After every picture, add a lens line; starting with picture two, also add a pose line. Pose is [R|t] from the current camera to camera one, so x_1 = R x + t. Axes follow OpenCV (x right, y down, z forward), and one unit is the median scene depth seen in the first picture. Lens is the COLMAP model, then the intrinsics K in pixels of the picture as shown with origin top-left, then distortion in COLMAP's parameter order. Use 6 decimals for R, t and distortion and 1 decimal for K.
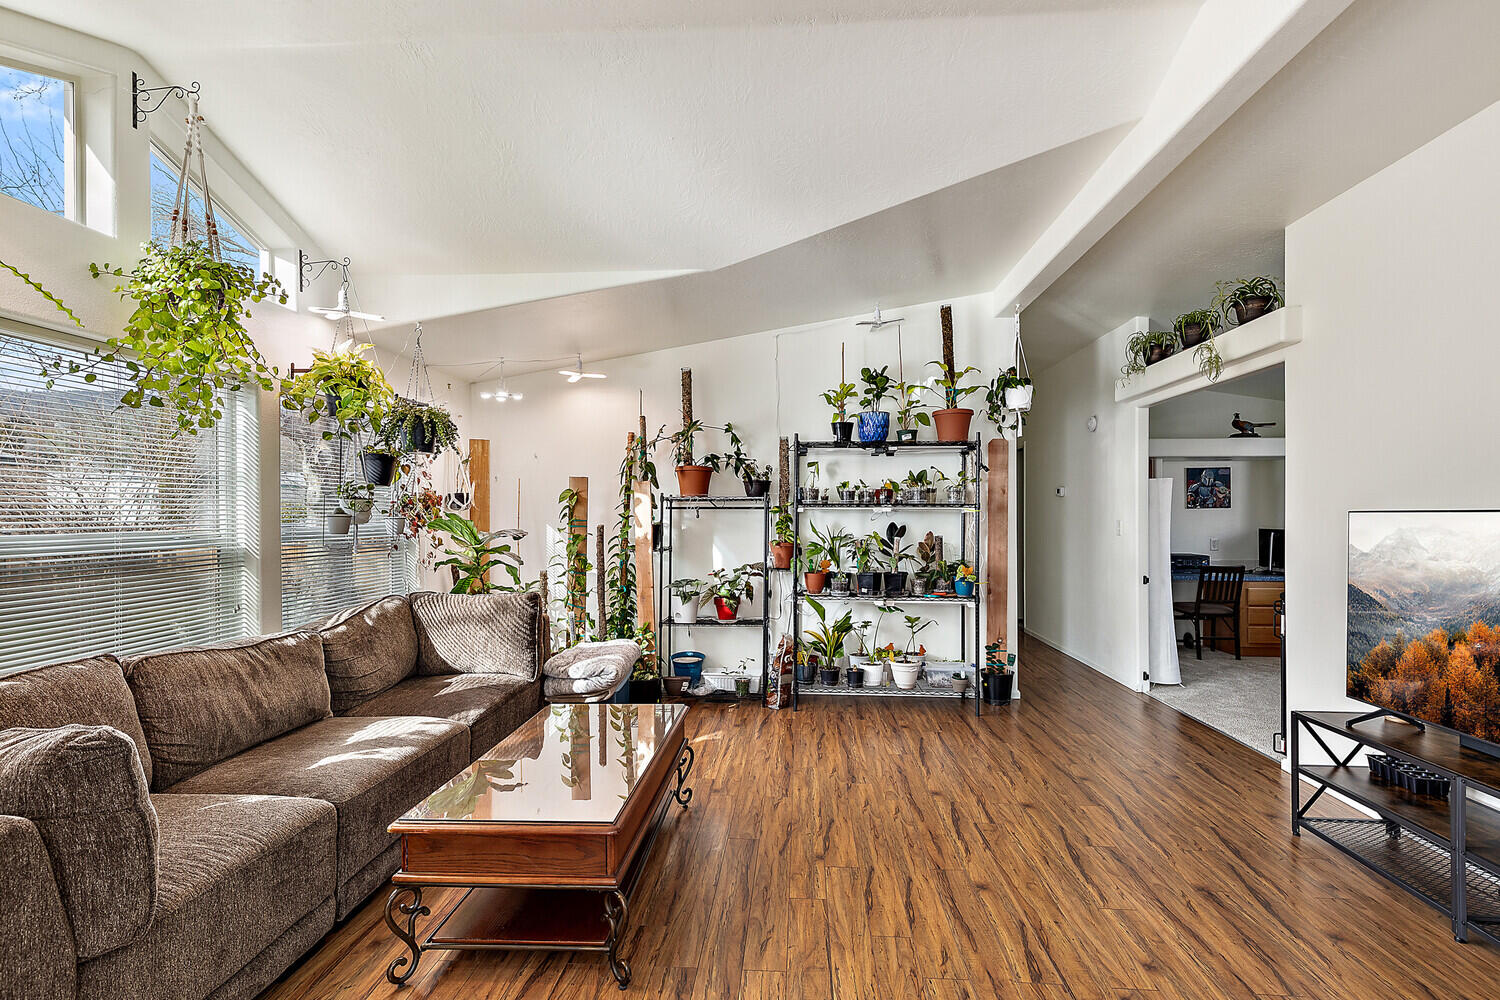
lens RADIAL K [[684.2, 0, 774.1], [0, 684.2, 516.8], [0, 0, 1]] dist [0.008129, 0.001095]
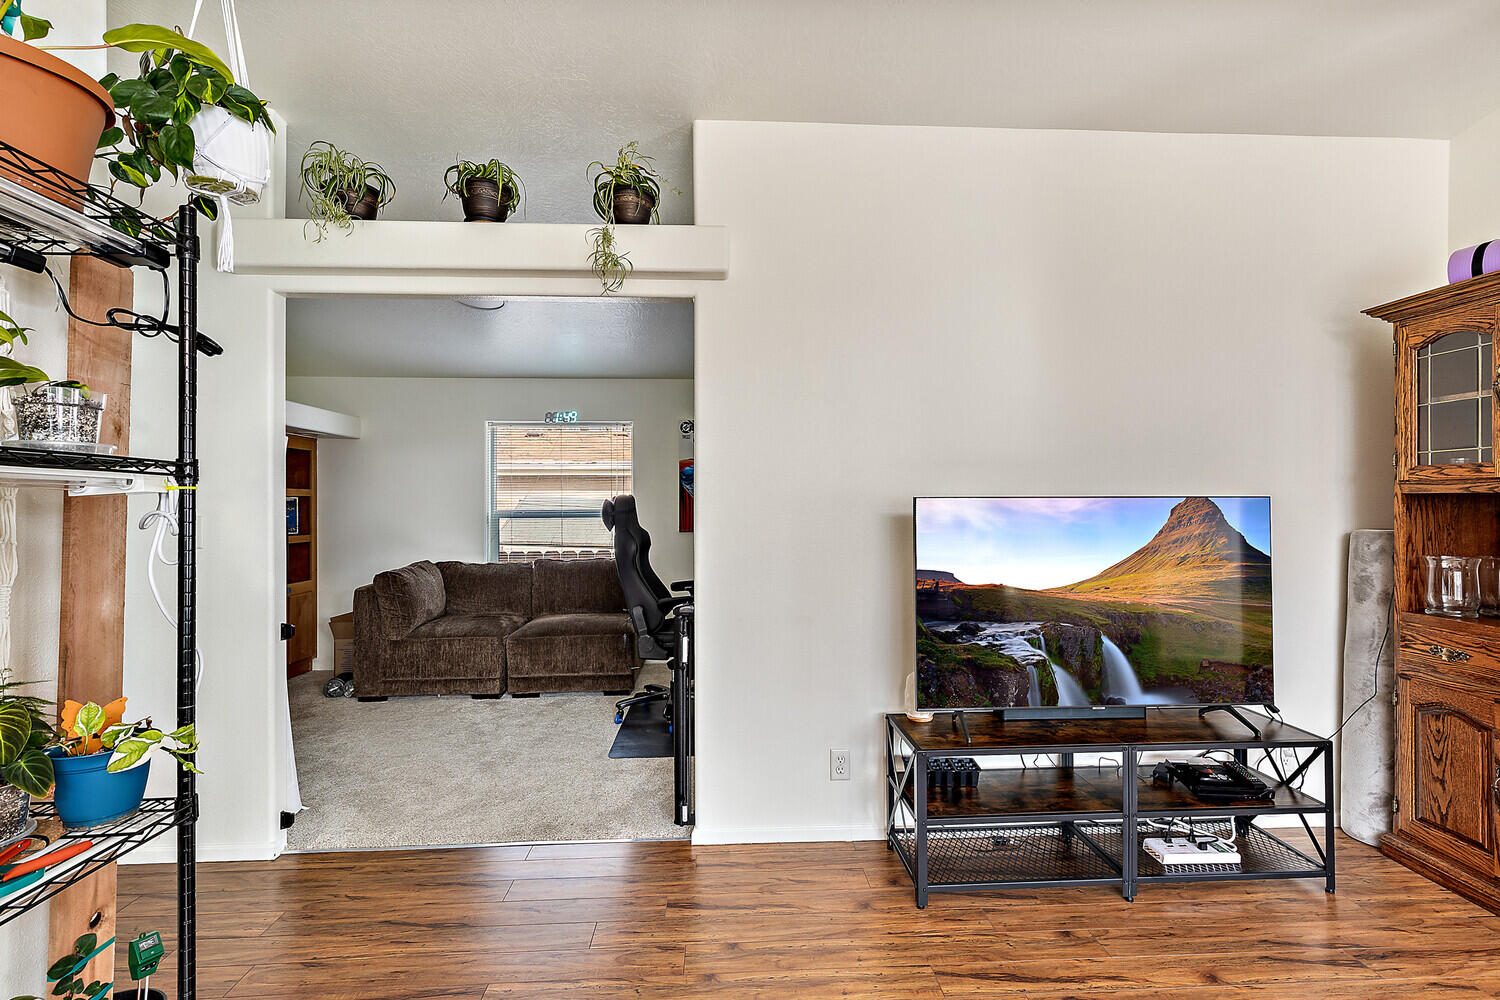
lens RADIAL K [[684.2, 0, 751.5], [0, 684.2, 502.8], [0, 0, 1]] dist [0.008129, 0.001095]
pose [[-0.100027, 0.004075, 0.994976, -0.003482], [0.006012, 0.999976, -0.003491, 0.000315], [-0.994967, 0.005633, -0.100049, 0.751885]]
